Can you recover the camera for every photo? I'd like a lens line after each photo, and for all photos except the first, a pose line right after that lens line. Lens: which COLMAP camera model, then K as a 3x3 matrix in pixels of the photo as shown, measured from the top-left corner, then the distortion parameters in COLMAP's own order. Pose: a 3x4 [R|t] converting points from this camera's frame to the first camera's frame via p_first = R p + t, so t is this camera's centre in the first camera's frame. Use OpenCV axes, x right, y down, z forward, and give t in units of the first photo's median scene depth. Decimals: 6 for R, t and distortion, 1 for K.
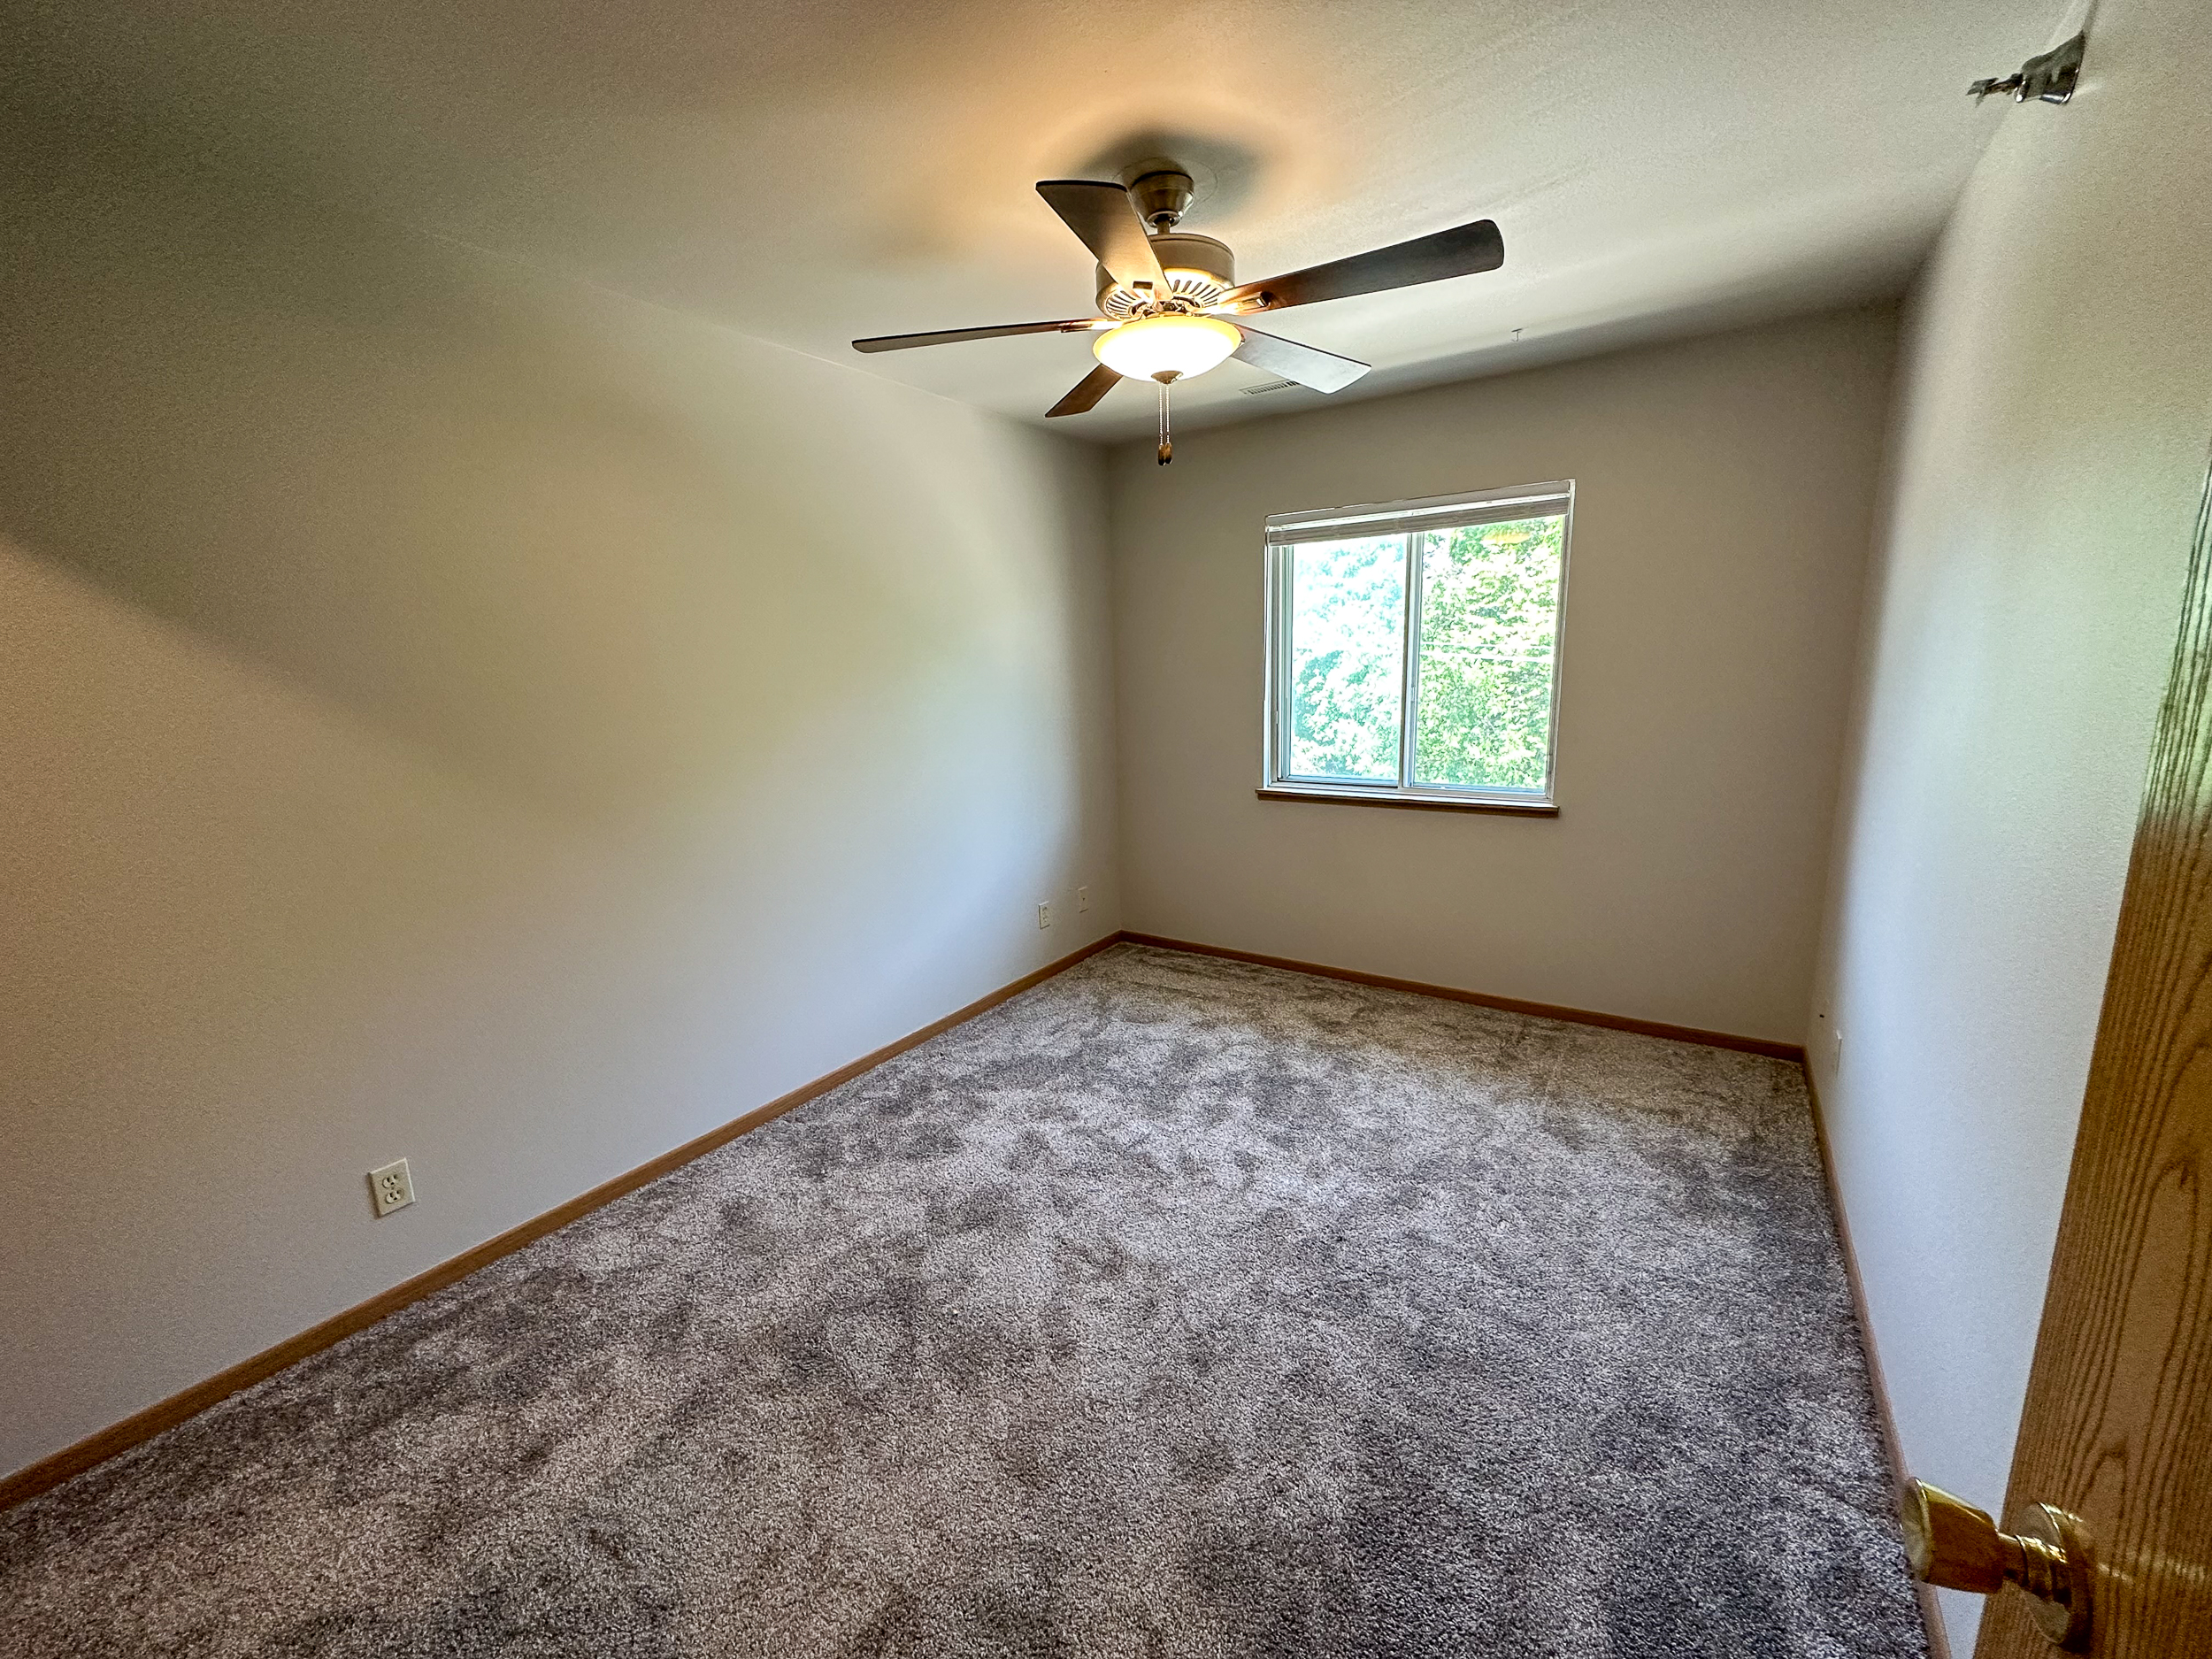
lens RADIAL K [[885.5, 0, 1091.5], [0, 885.5, 823.4], [0, 0, 1]] dist [-0.000470, -0.000012]
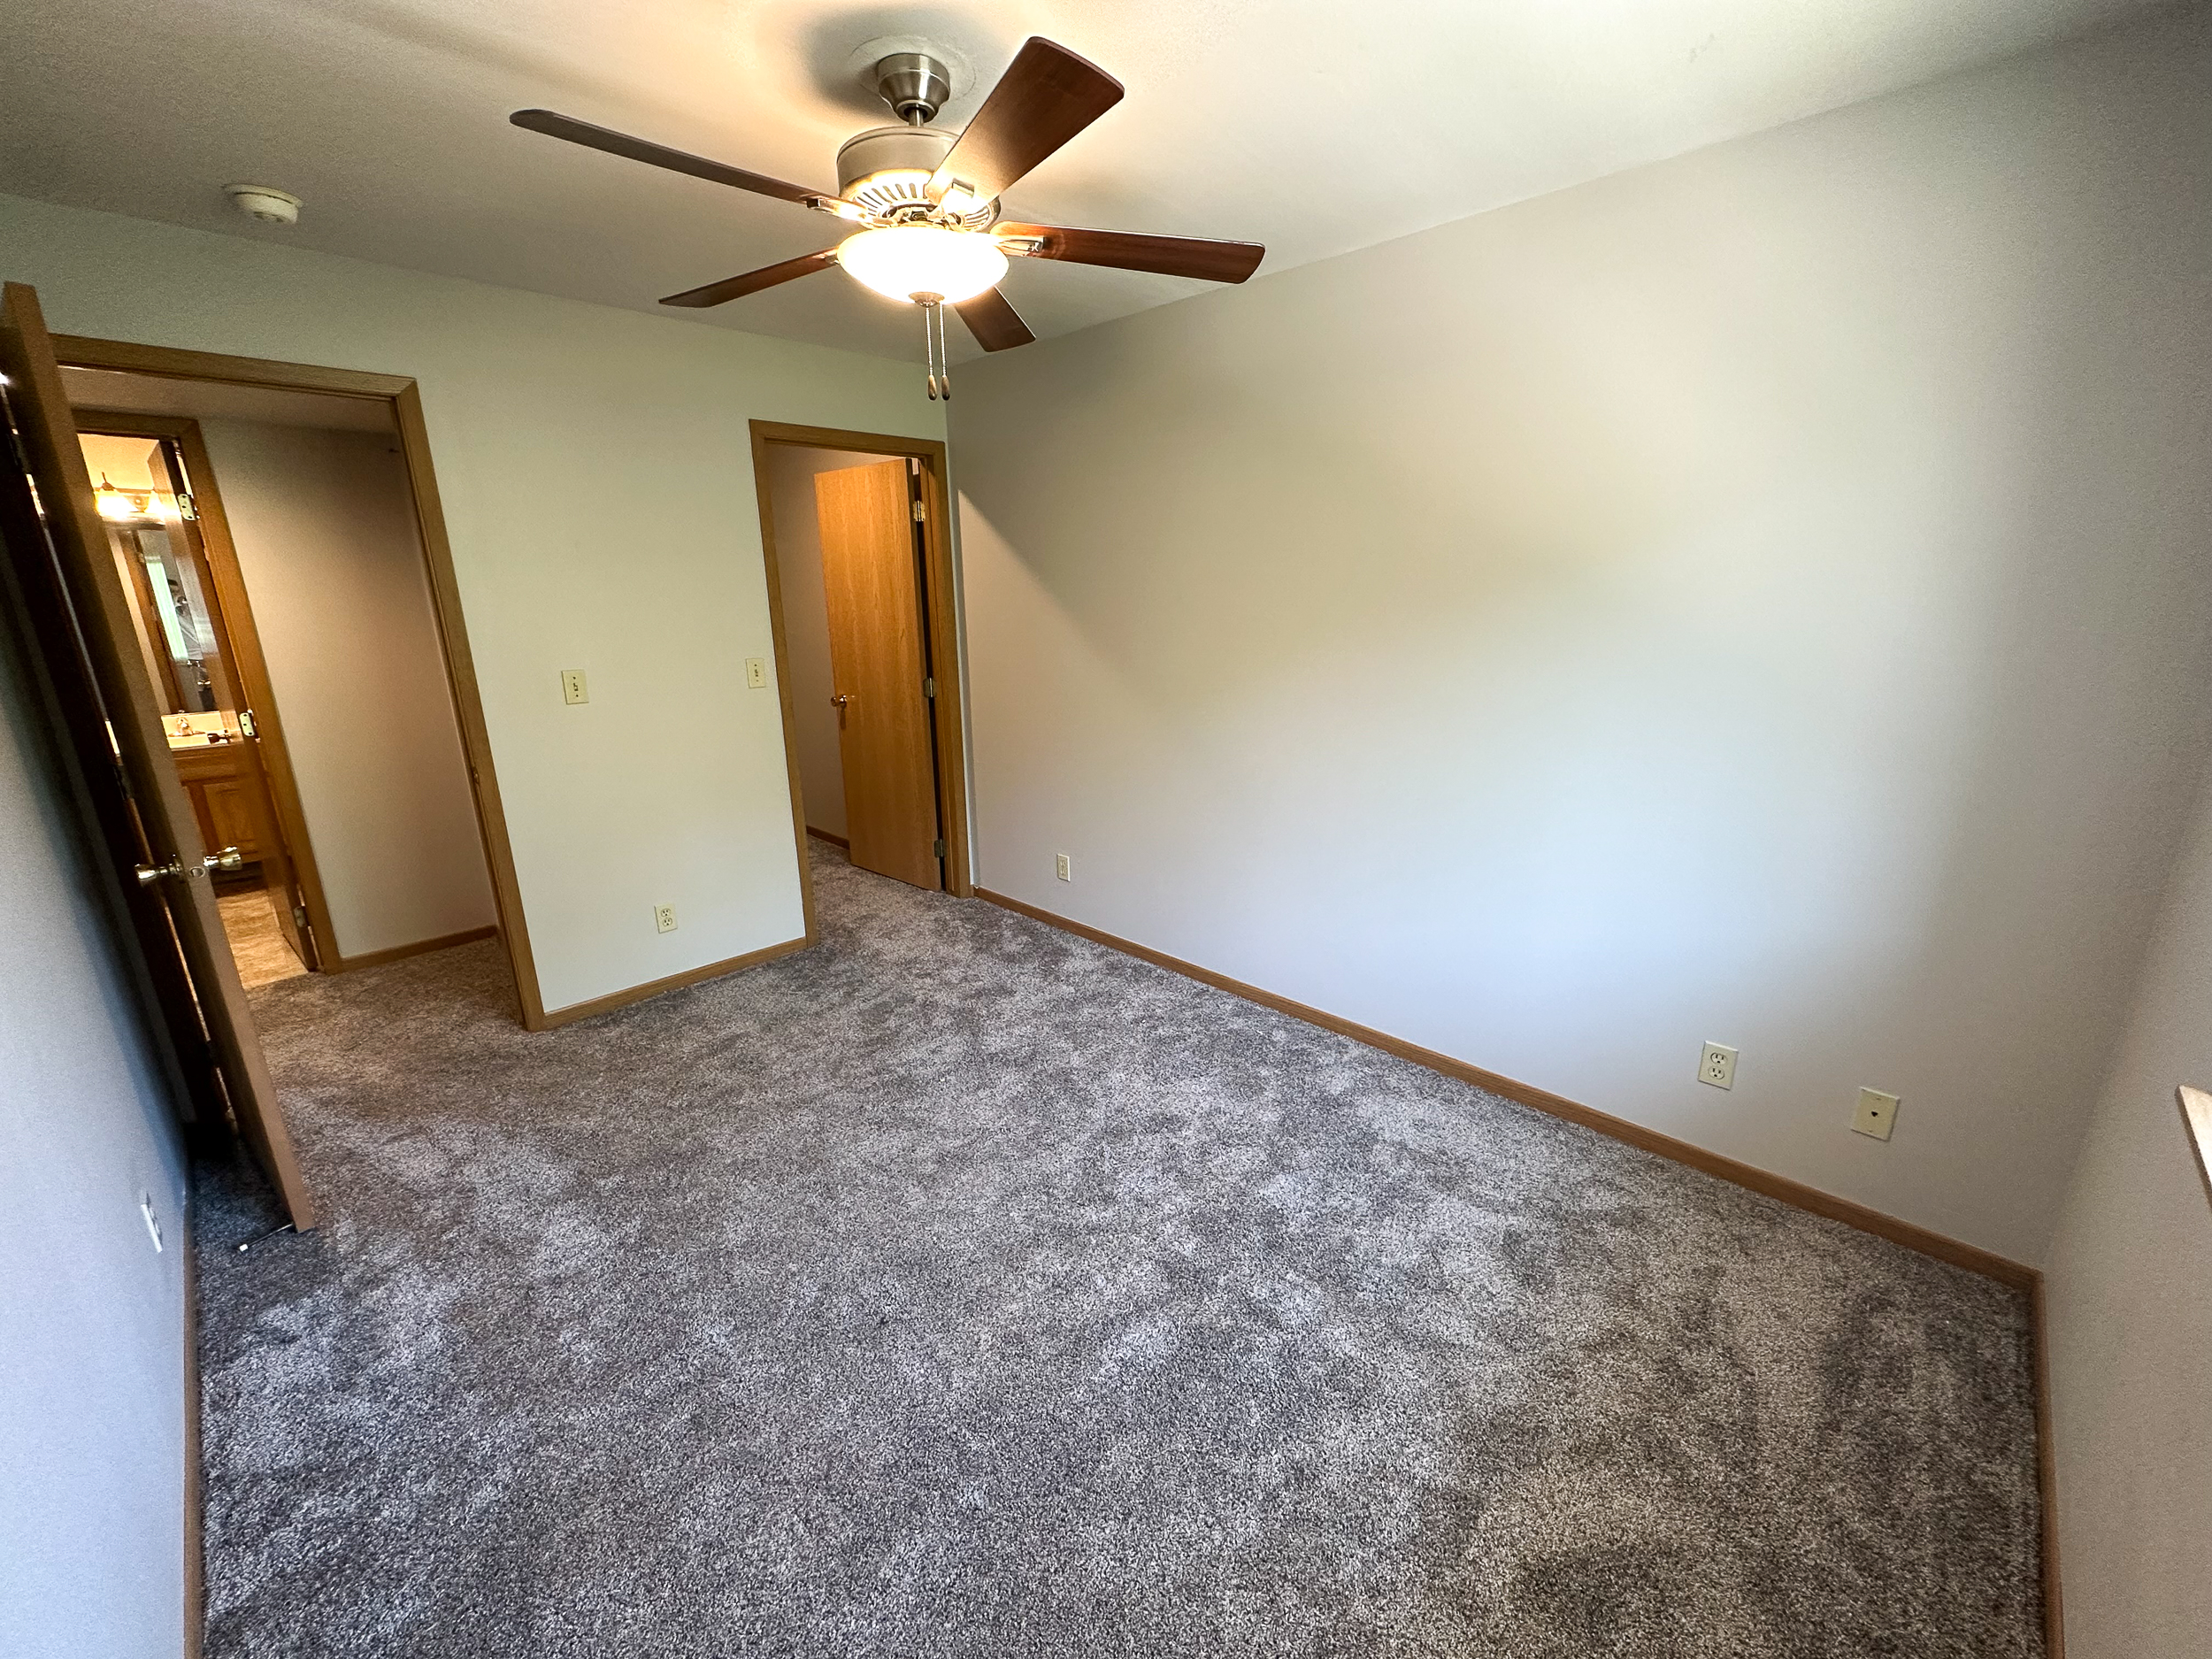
lens RADIAL K [[885.5, 0, 1091.5], [0, 885.5, 823.4], [0, 0, 1]] dist [-0.000470, -0.000012]
pose [[-0.179265, 0.297603, -0.937708, 0.590594], [-0.156475, 0.932390, 0.325829, -0.189172], [0.971277, 0.205137, -0.120578, 0.779640]]
